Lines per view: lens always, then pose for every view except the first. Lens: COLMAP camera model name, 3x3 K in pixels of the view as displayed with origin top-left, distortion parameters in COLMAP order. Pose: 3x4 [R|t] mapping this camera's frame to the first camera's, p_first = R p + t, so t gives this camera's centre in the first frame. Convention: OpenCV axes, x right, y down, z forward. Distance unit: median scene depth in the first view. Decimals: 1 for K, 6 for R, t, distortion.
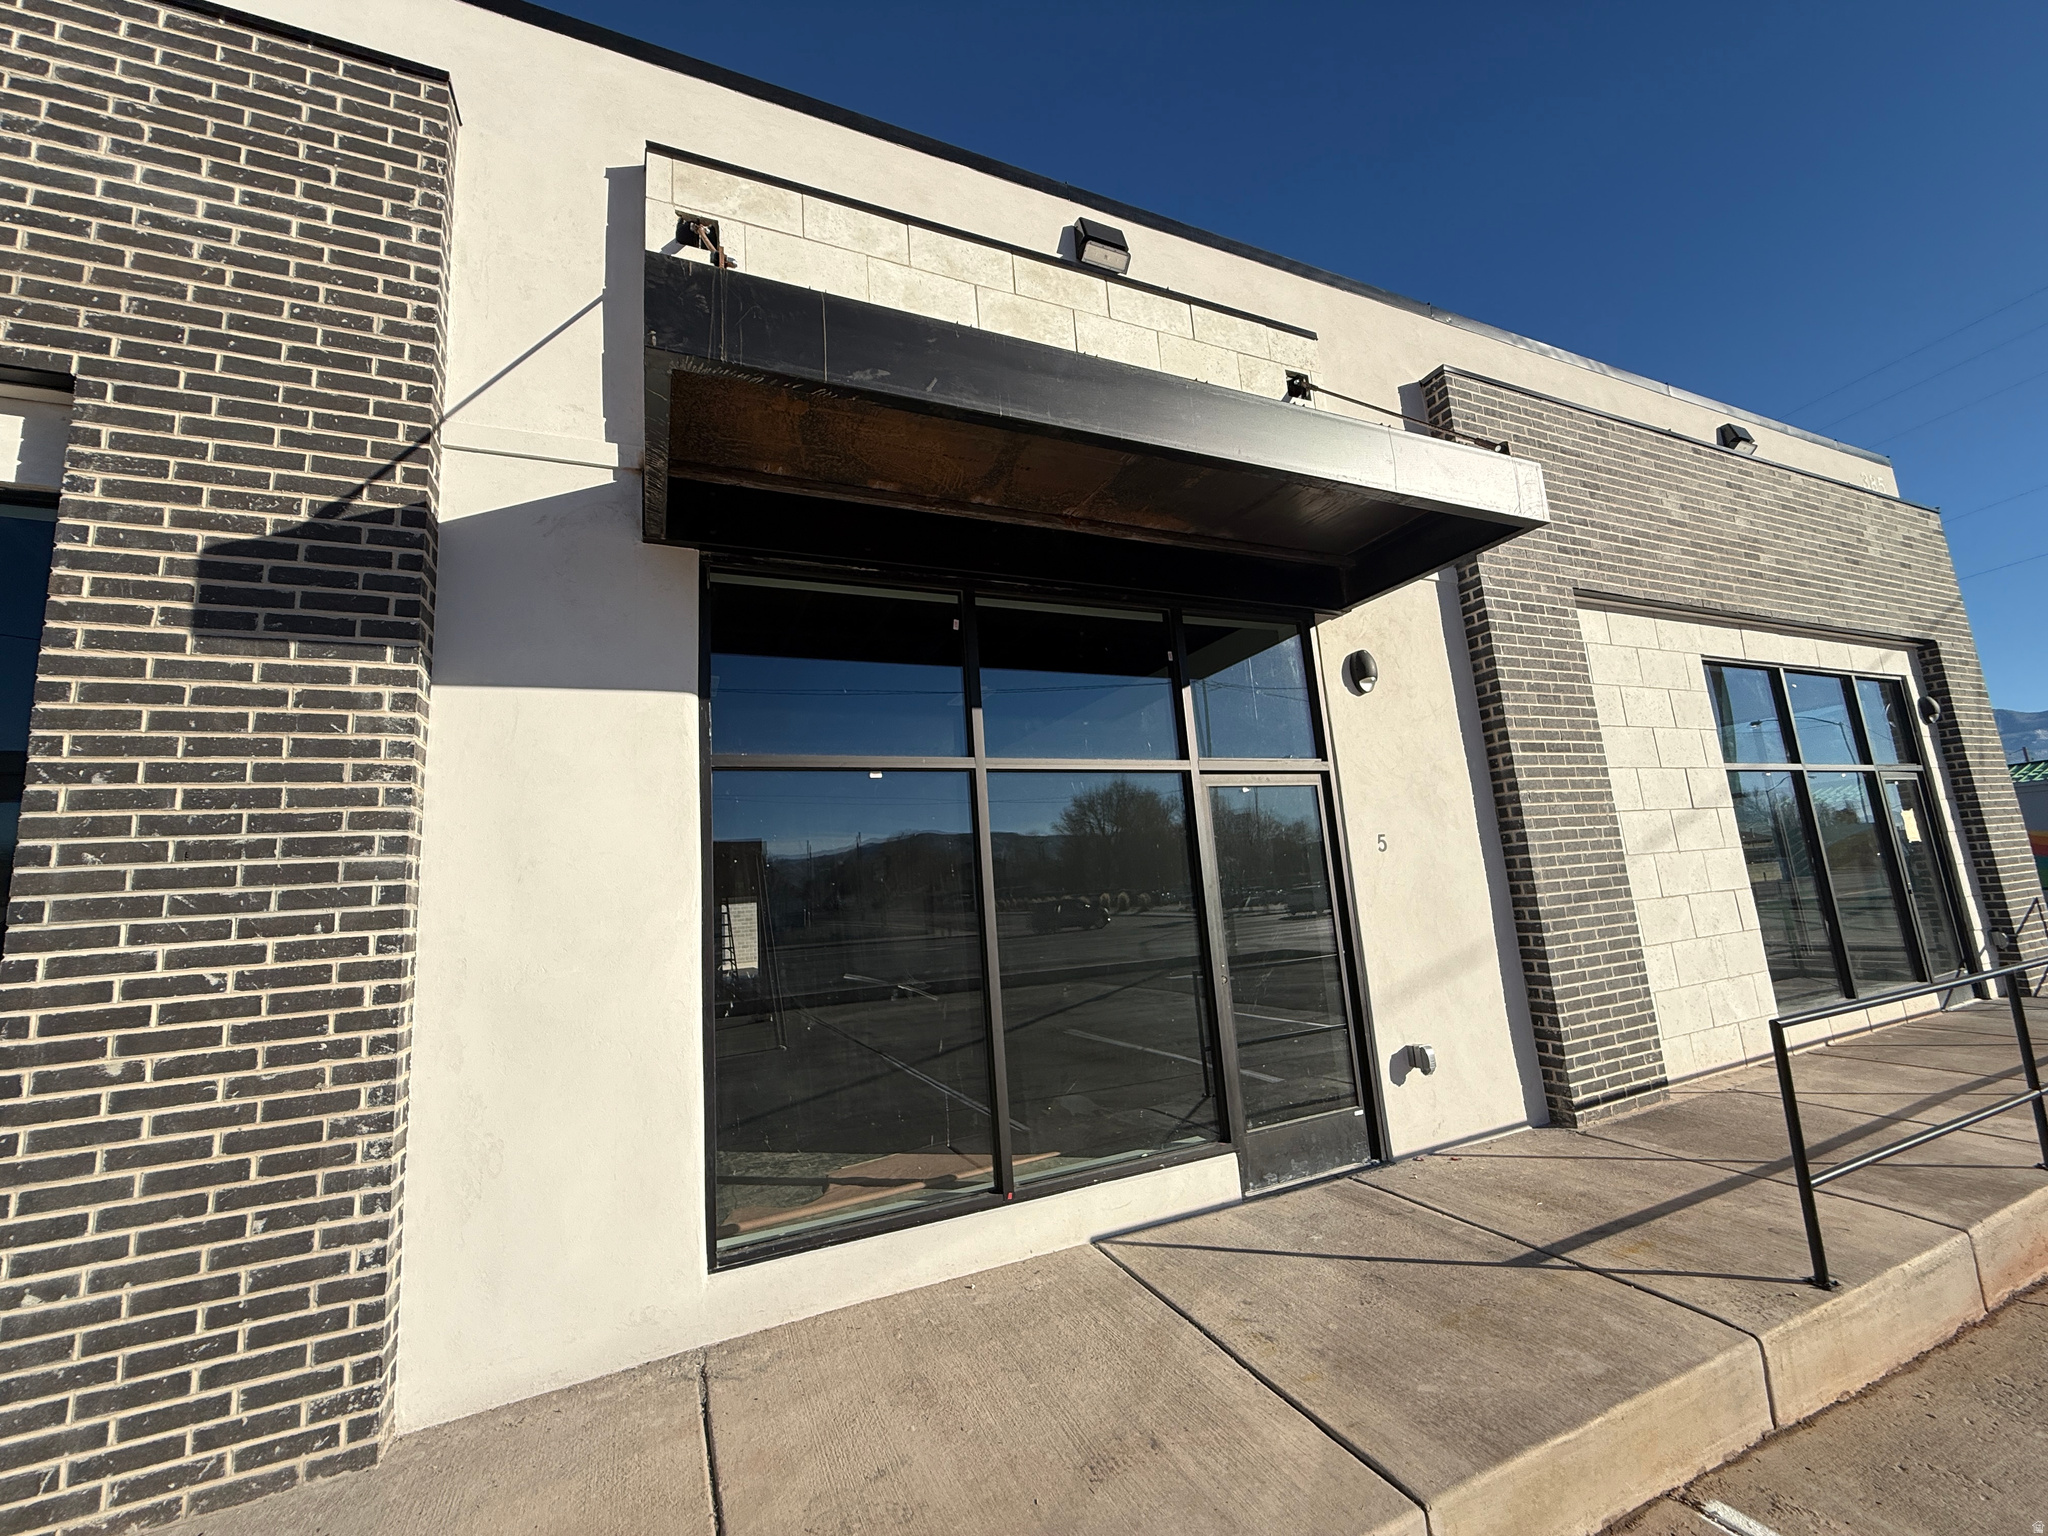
lens RADIAL K [[813.8, 0, 1040.9], [0, 813.8, 772.6], [0, 0, 1]] dist [0.000980, 0.000086]
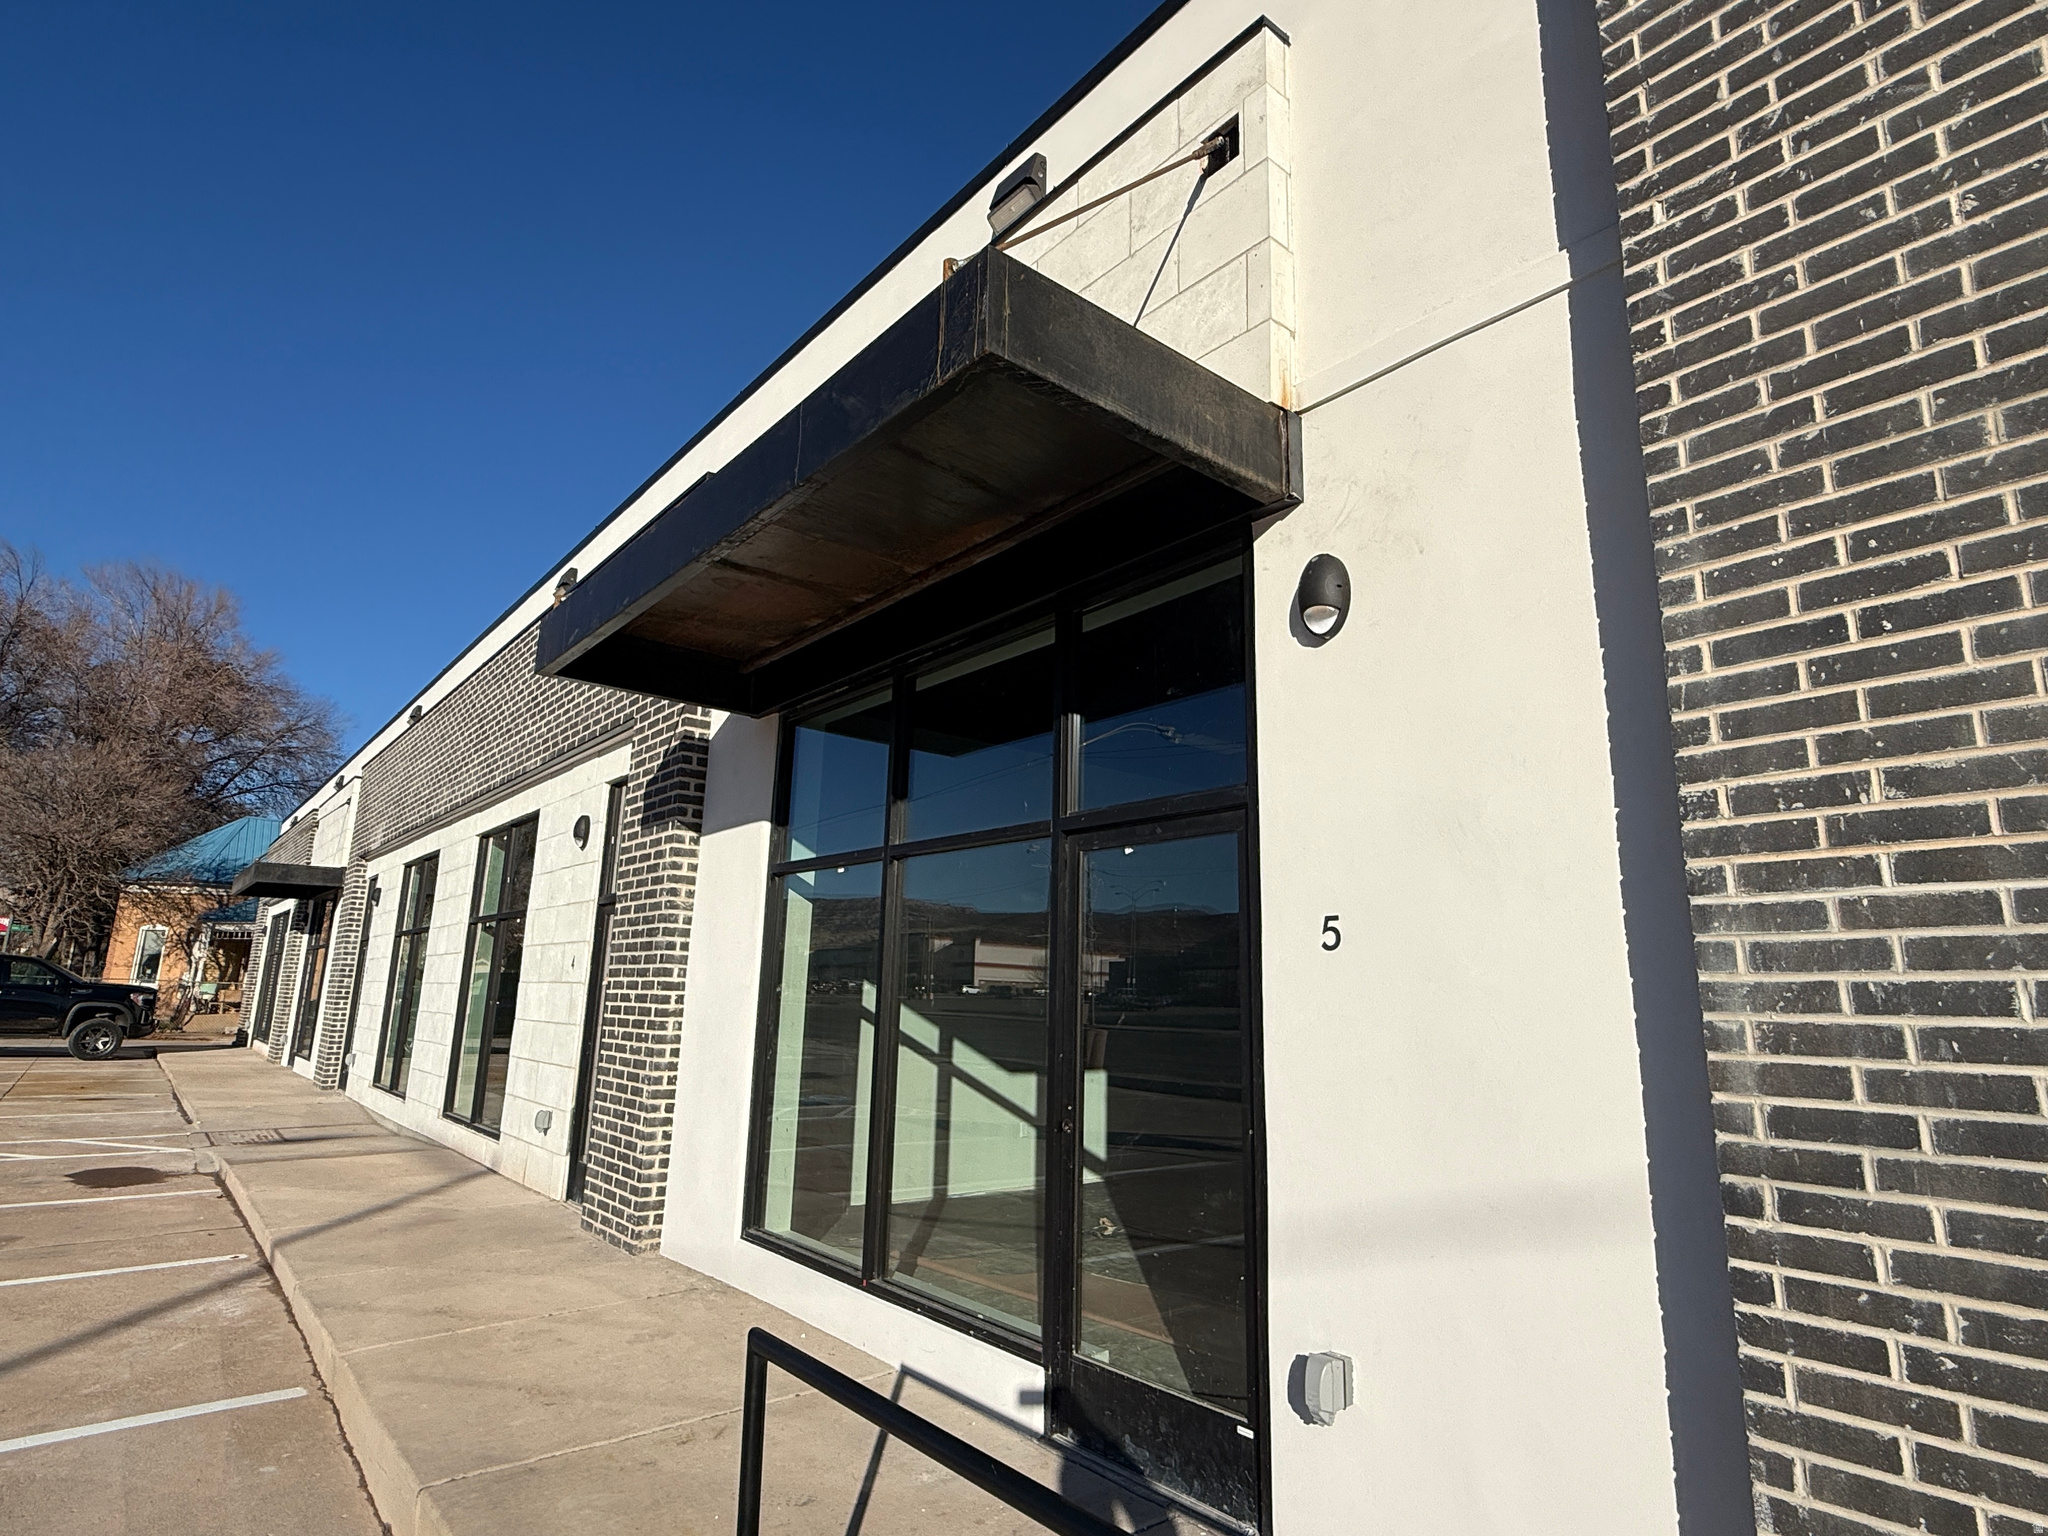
lens RADIAL K [[1090.0, 0, 1017.3], [0, 1090.0, 775.2], [0, 0, 1]] dist [-0.014173, 0.008916]
pose [[0.268609, -0.117397, -0.956069, 1.404555], [0.113325, 0.989504, -0.089664, 0.038117], [0.956560, -0.084262, 0.279094, 0.863284]]
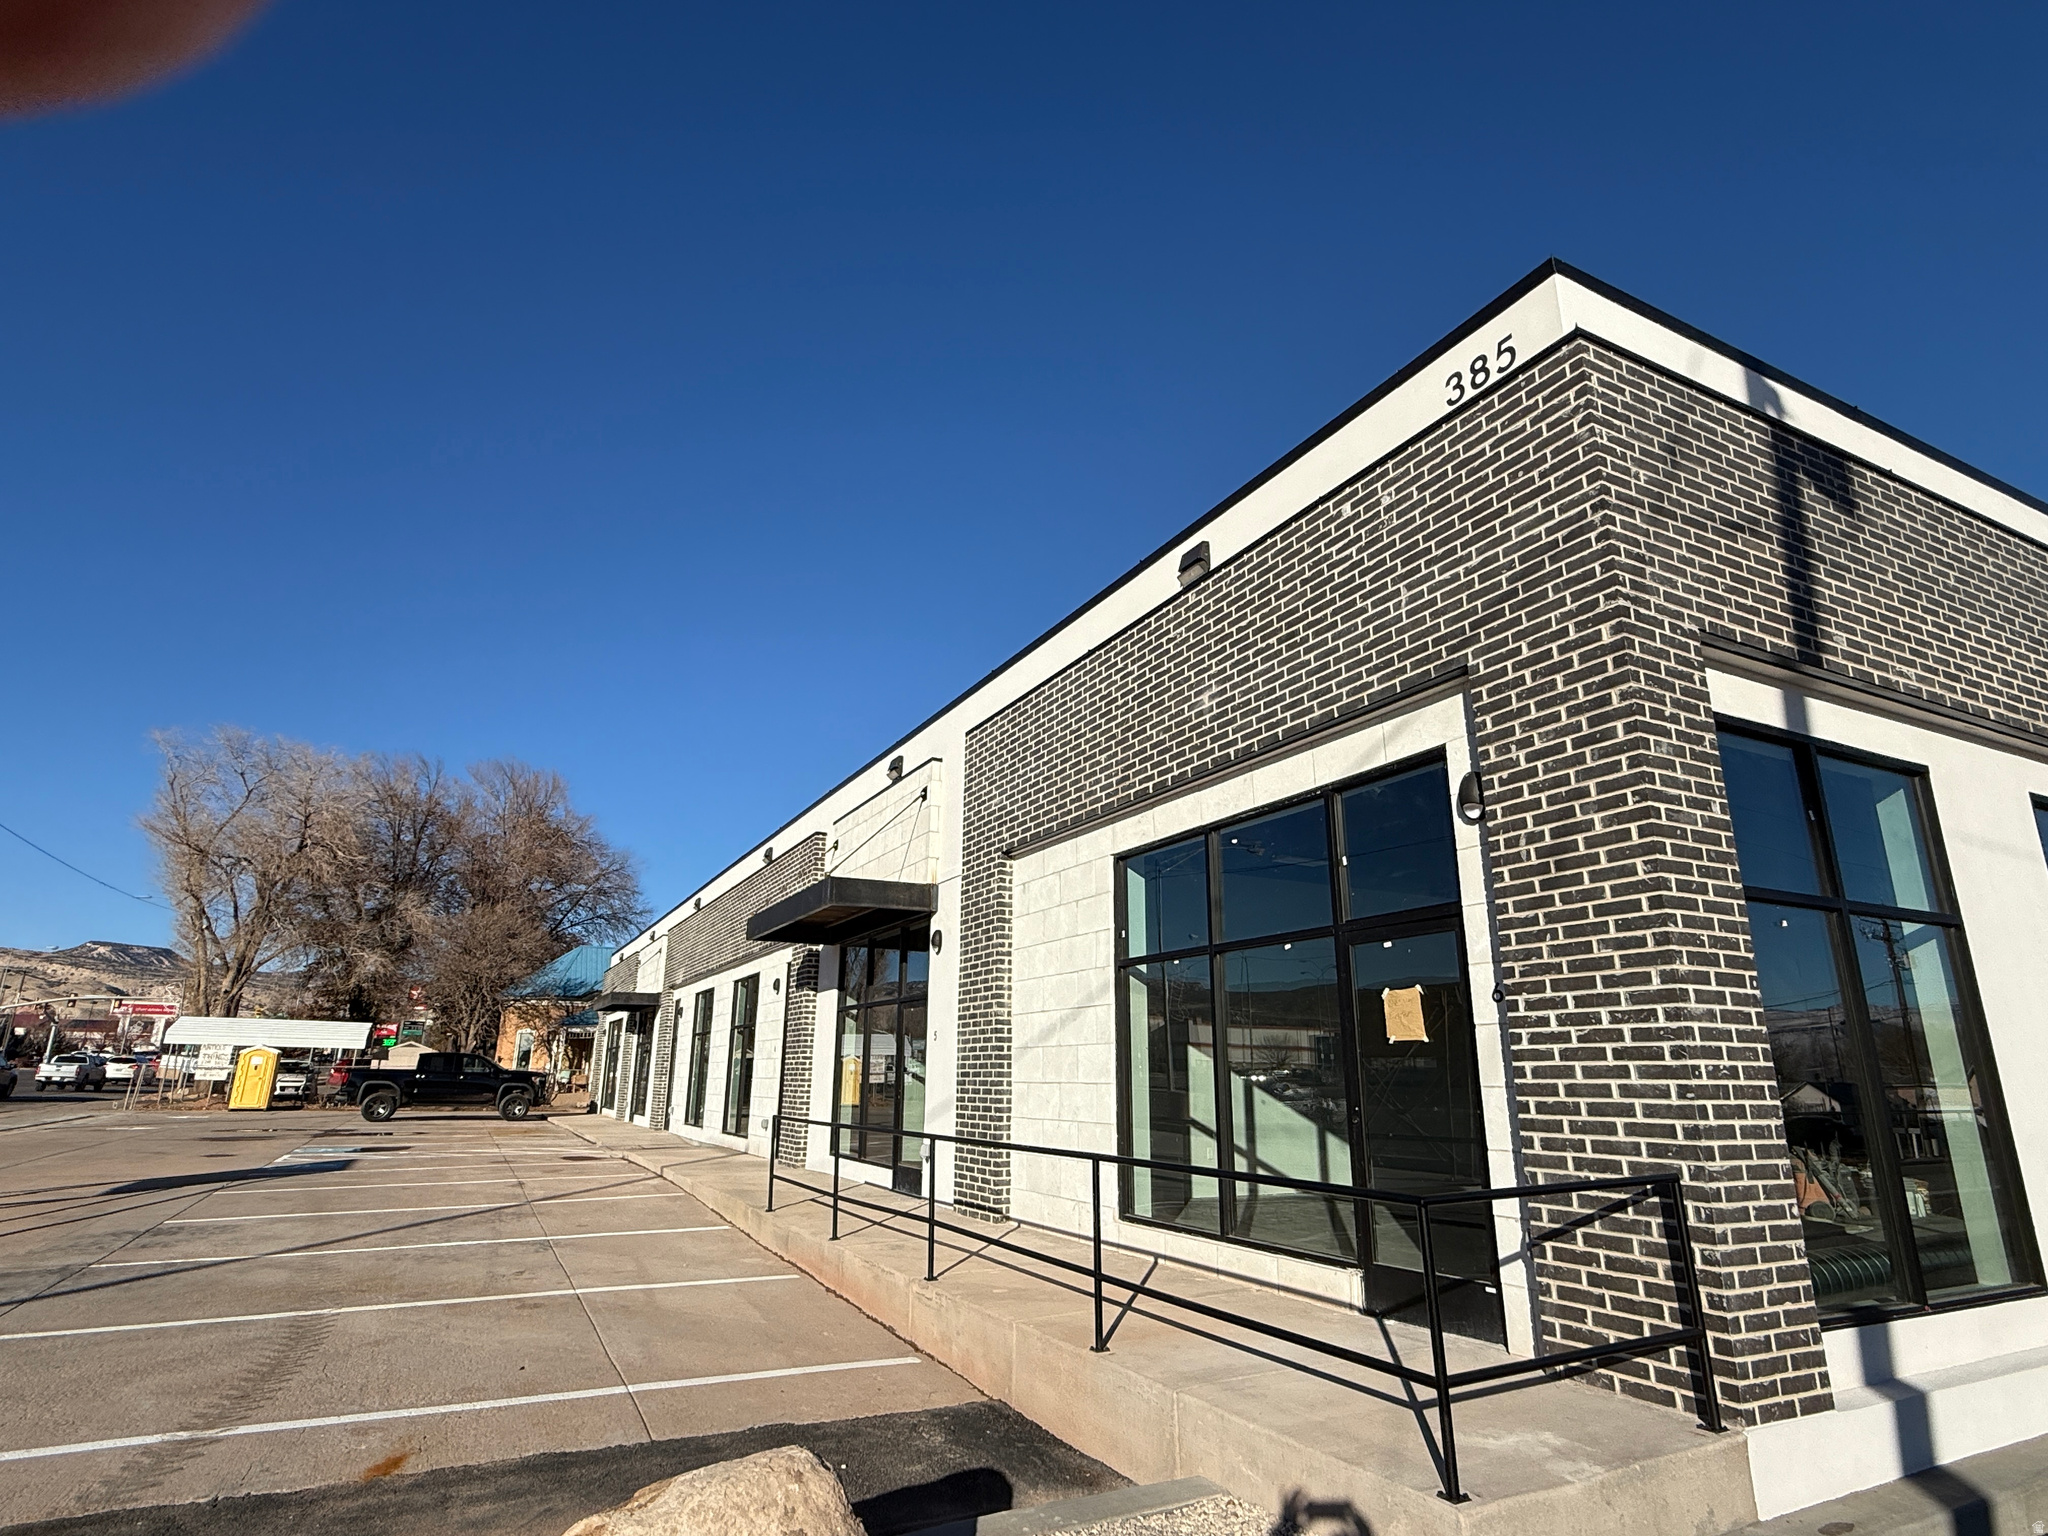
lens RADIAL K [[1090.0, 0, 1027.5], [0, 1090.0, 753.3], [0, 0, 1]] dist [-0.014173, 0.008916]
pose [[0.061133, -0.211521, -0.975460, 4.157300], [0.158038, 0.967011, -0.199785, -0.013847], [0.985539, -0.141946, 0.092544, 1.454700]]
